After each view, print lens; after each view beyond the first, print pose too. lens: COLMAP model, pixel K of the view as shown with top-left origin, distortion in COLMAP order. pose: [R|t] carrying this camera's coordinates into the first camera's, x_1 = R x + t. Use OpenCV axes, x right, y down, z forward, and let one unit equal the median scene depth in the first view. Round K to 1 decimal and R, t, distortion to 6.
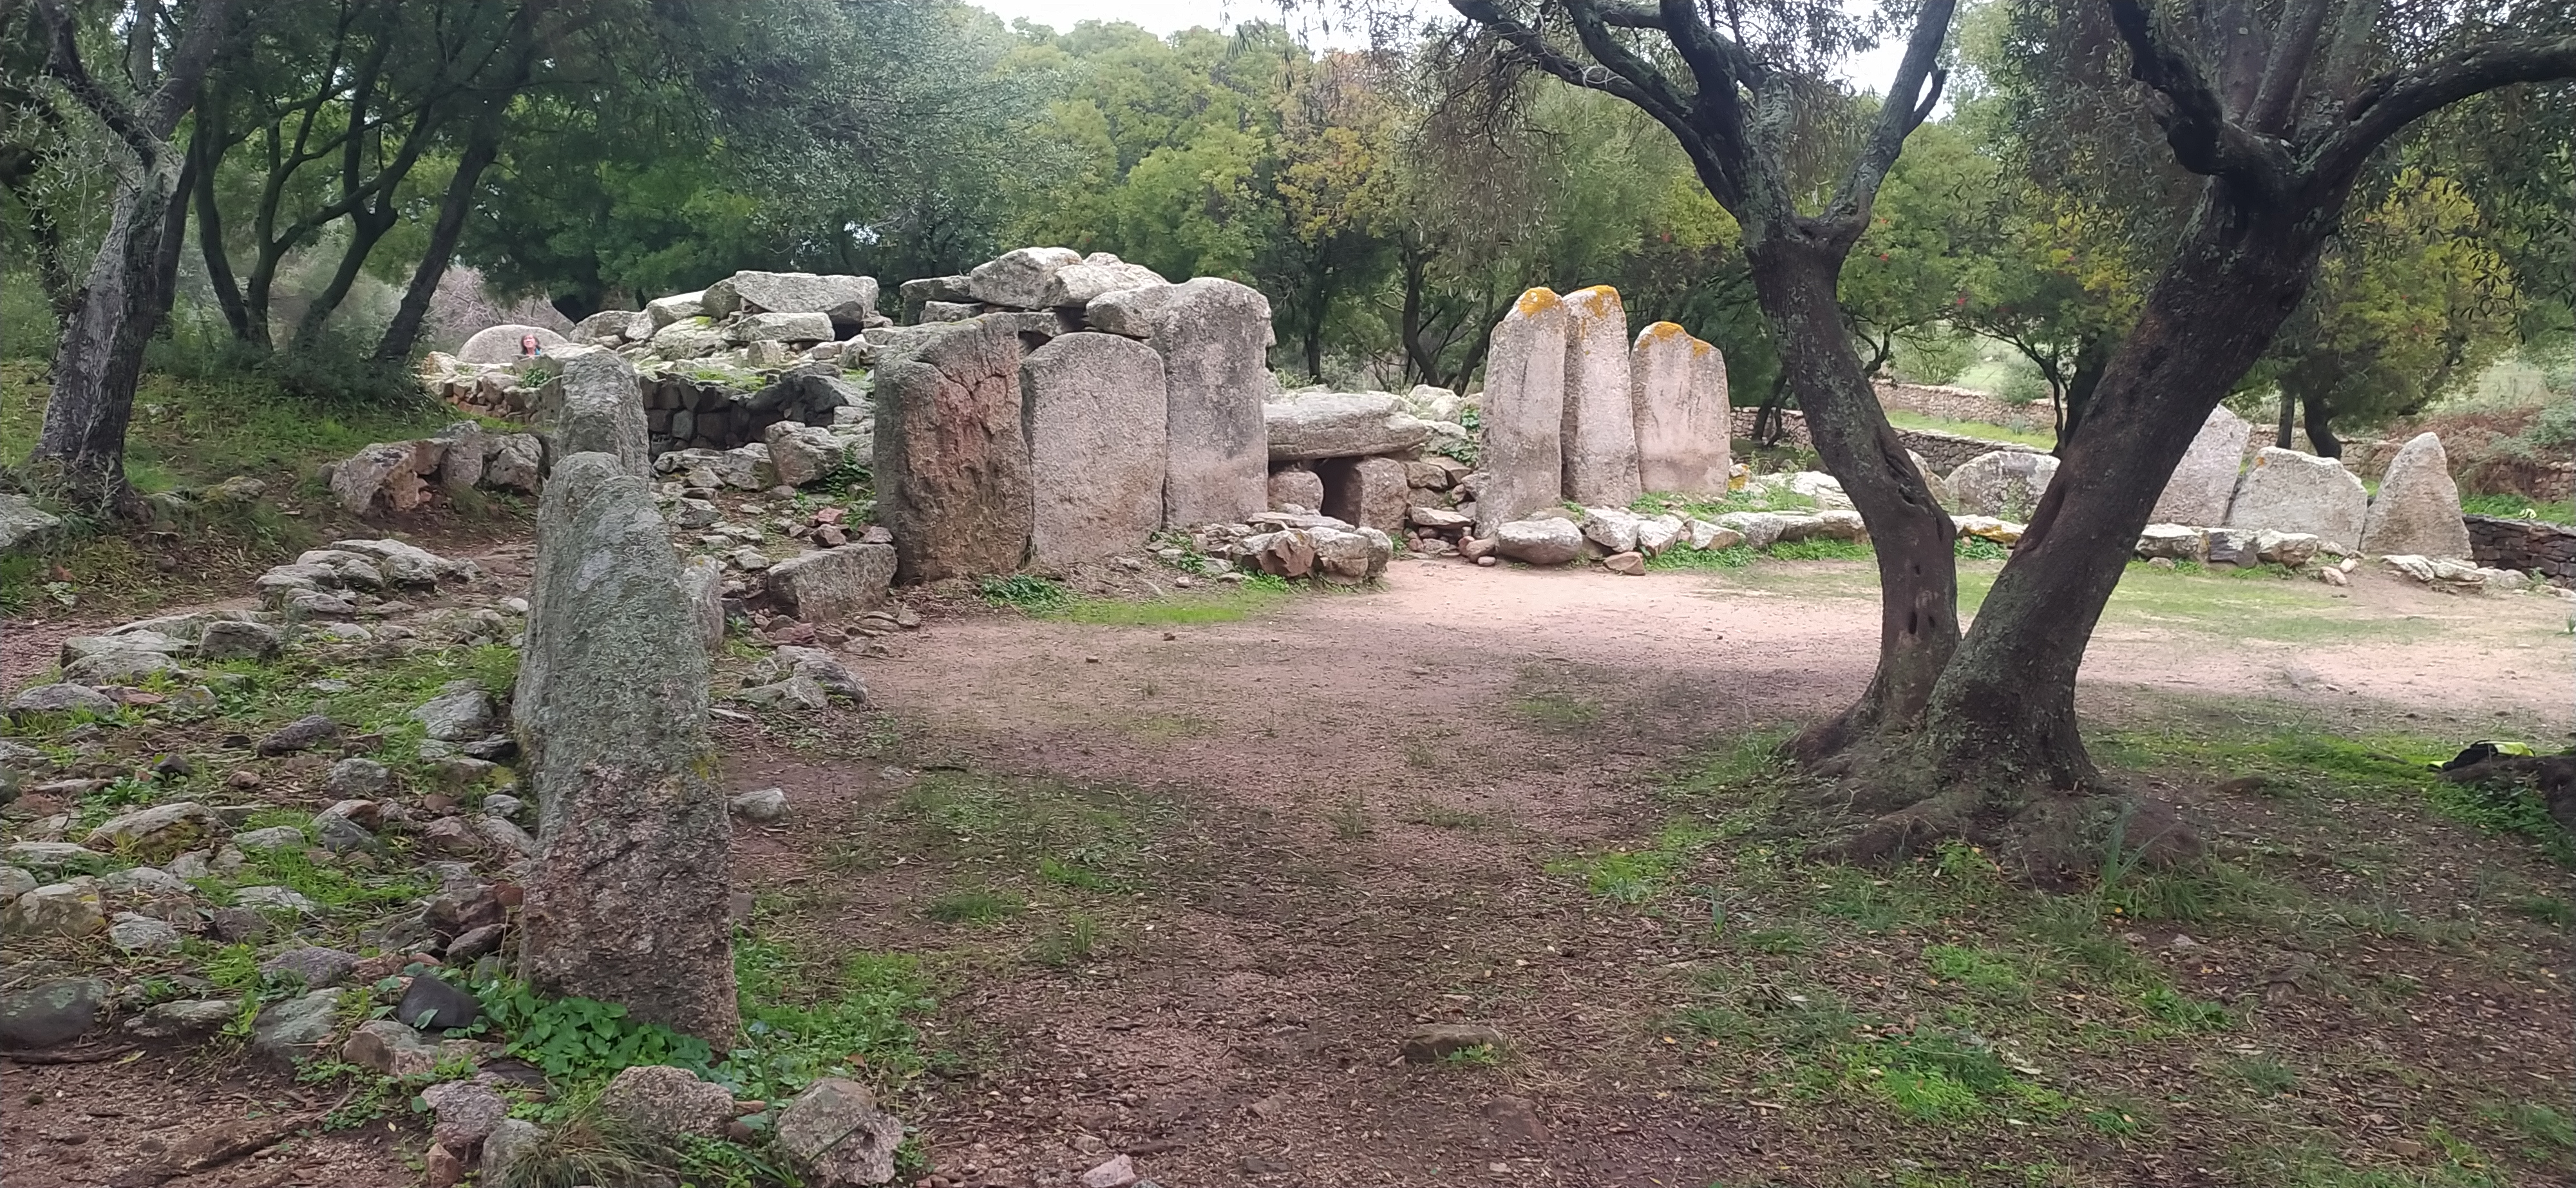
lens RADIAL K [[1913.1, 0, 1284.5], [0, 1913.1, 589.3], [0, 0, 1]] dist [0.077501, -0.076762]
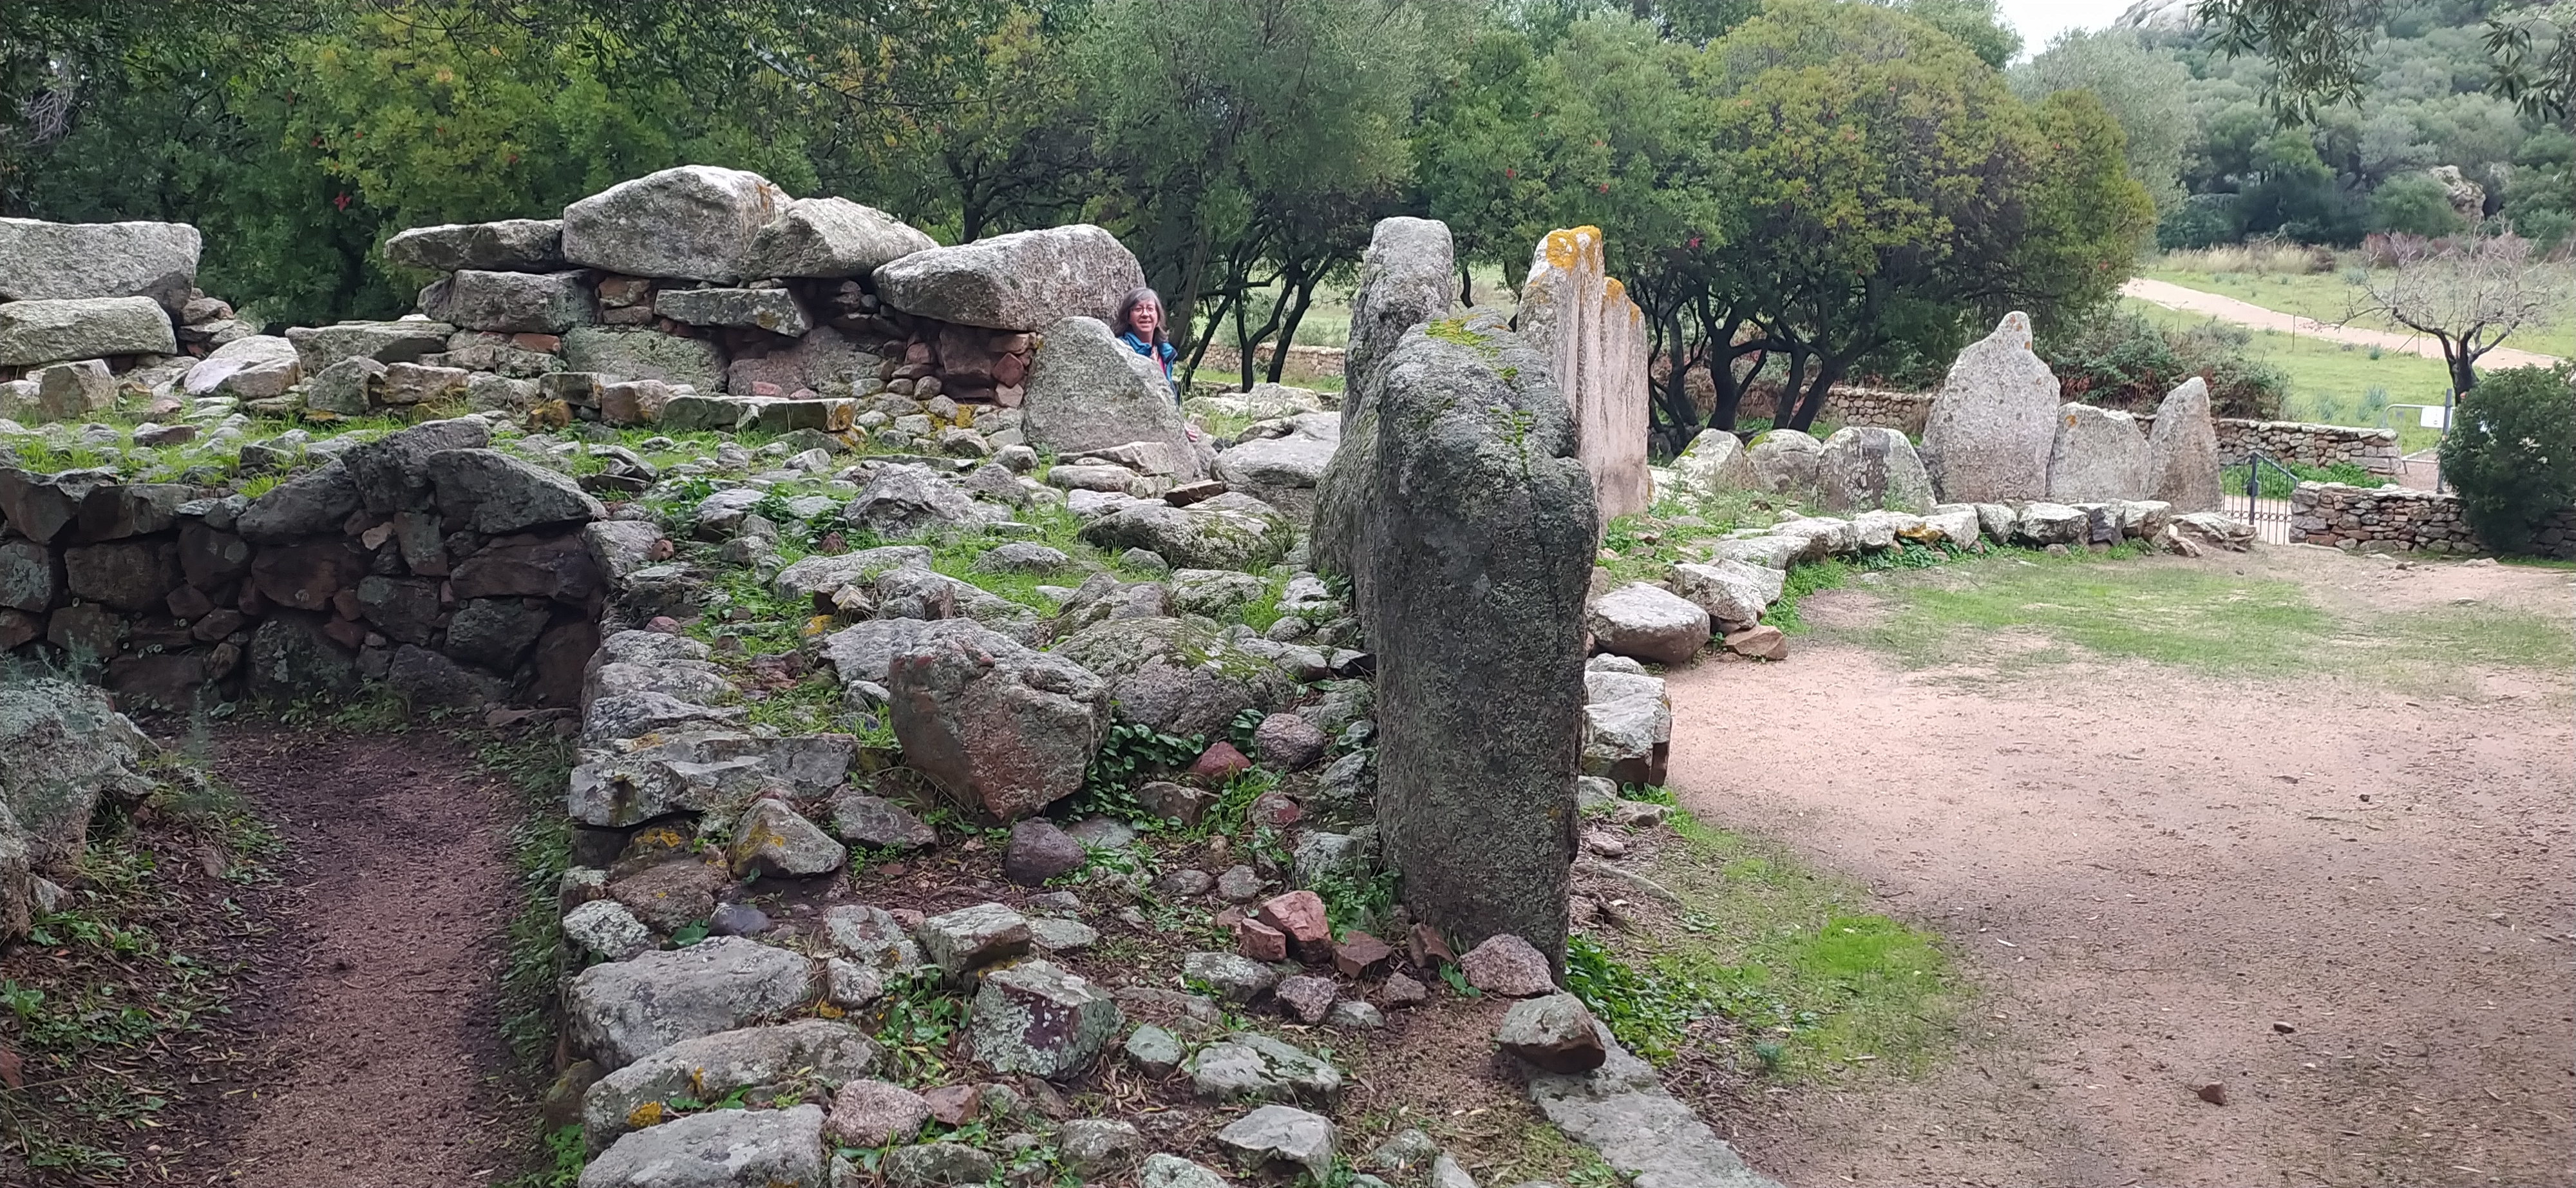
lens RADIAL K [[1913.1, 0, 1291.0], [0, 1913.1, 596.1], [0, 0, 1]] dist [0.077501, -0.076762]
pose [[0.865371, -0.106347, 0.489717, -0.279766], [0.089924, 0.994315, 0.057022, -0.080376], [-0.492997, -0.005308, 0.870015, 0.484544]]
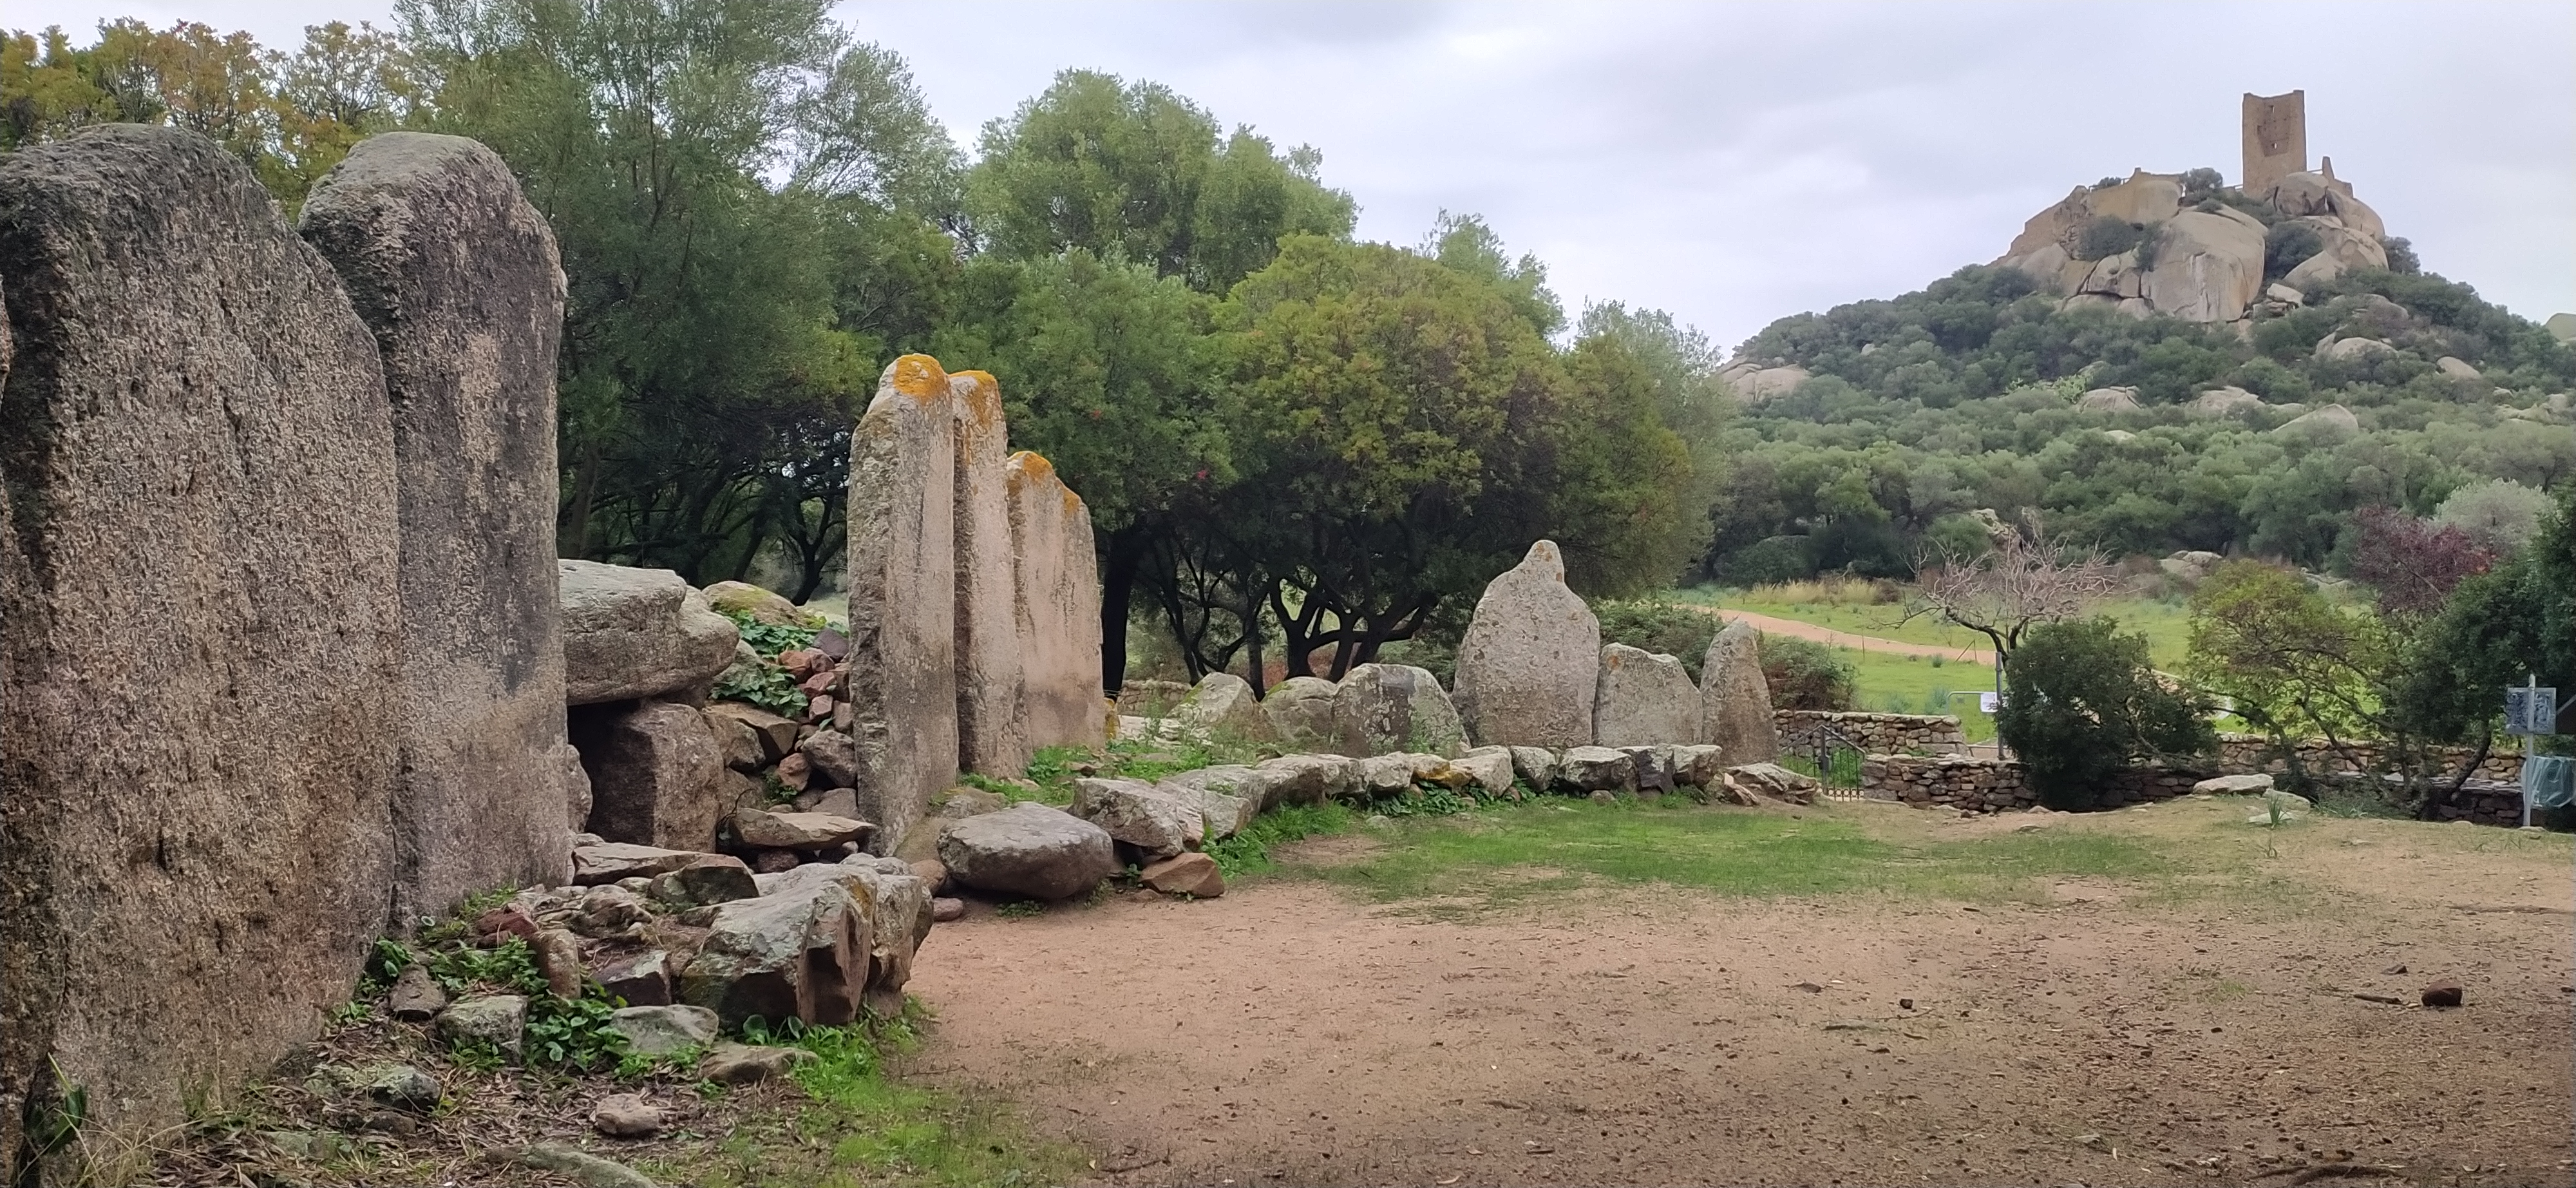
lens RADIAL K [[1913.1, 0, 1284.0], [0, 1913.1, 599.9], [0, 0, 1]] dist [0.077501, -0.076762]
pose [[0.764759, -0.025488, 0.643812, -0.122234], [0.123012, 0.986613, -0.107063, -0.027439], [-0.632465, 0.161074, 0.757657, 0.571487]]
